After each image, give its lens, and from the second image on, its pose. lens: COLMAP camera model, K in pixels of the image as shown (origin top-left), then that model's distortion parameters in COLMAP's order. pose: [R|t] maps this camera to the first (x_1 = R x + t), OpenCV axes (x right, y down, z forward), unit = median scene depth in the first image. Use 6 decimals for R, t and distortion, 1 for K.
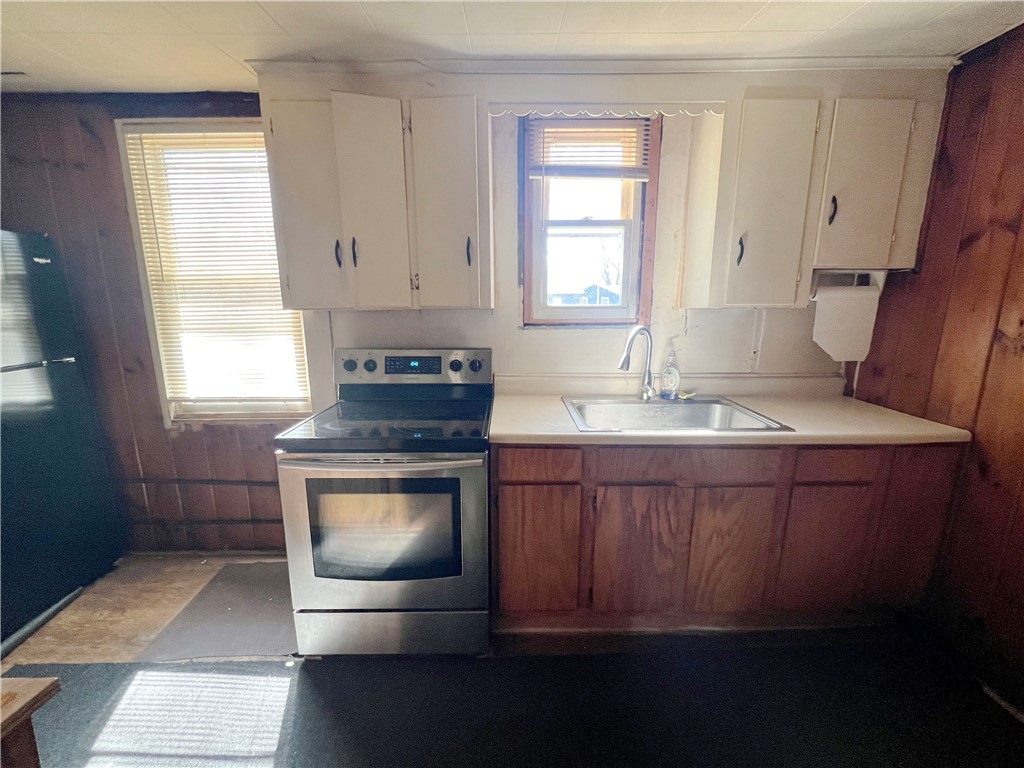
lens RADIAL K [[405.5, 0, 516.5], [0, 405.5, 384.9], [0, 0, 1]] dist [-0.003976, 0.001443]
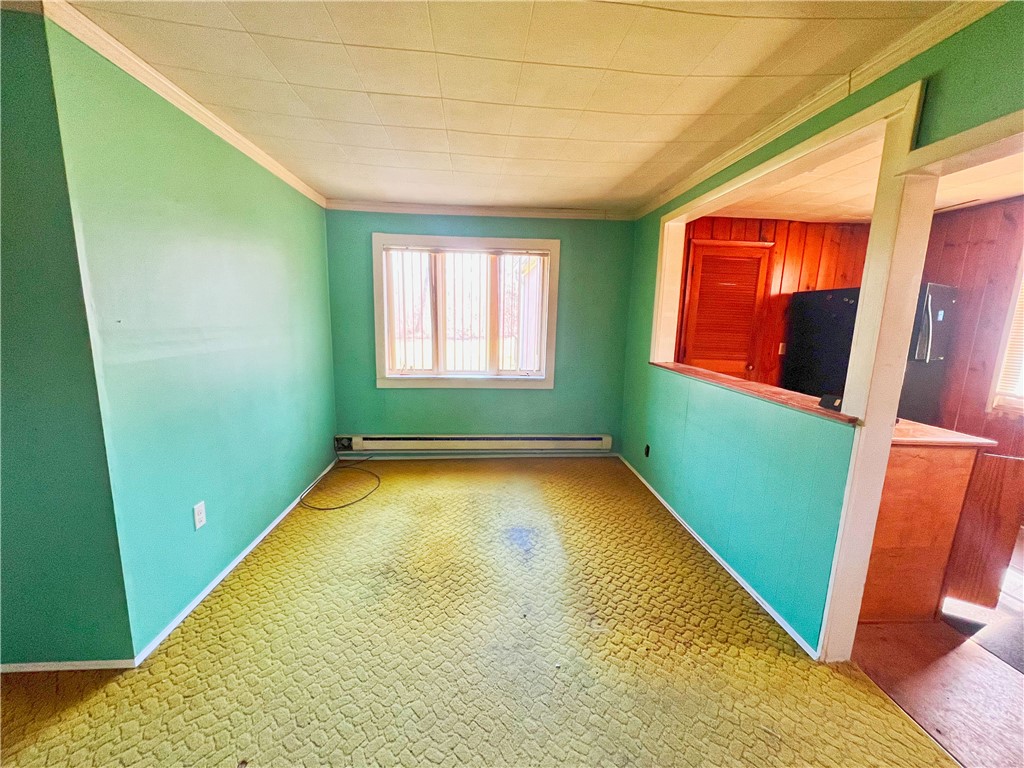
lens RADIAL K [[405.5, 0, 518.3], [0, 405.5, 383.5], [0, 0, 1]] dist [-0.003976, 0.001443]
pose [[0.083820, 0.166685, -0.982441, 0.461984], [-0.215194, 0.965674, 0.145481, 0.184153], [0.972967, 0.199222, 0.116812, -0.948241]]
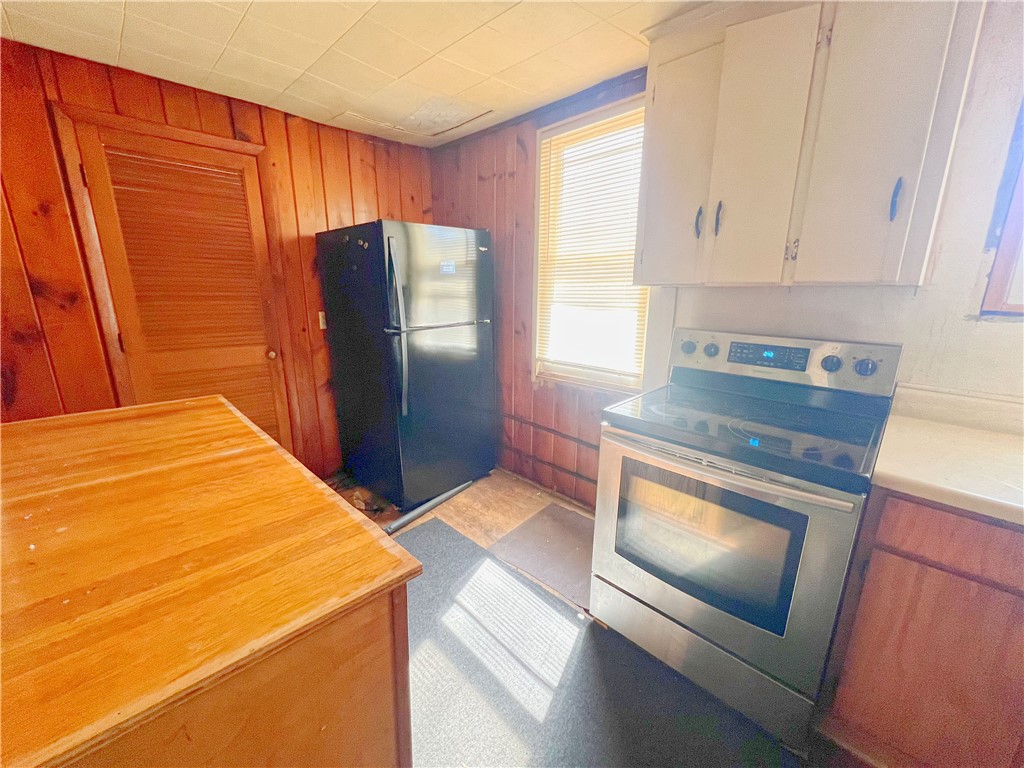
lens RADIAL K [[405.5, 0, 514.8], [0, 405.5, 384.9], [0, 0, 1]] dist [-0.003976, 0.001443]
pose [[0.699735, 0.174453, -0.692775, -0.039514], [-0.142578, 0.984320, 0.103859, -0.004469], [0.700031, 0.026101, 0.713636, 0.081785]]
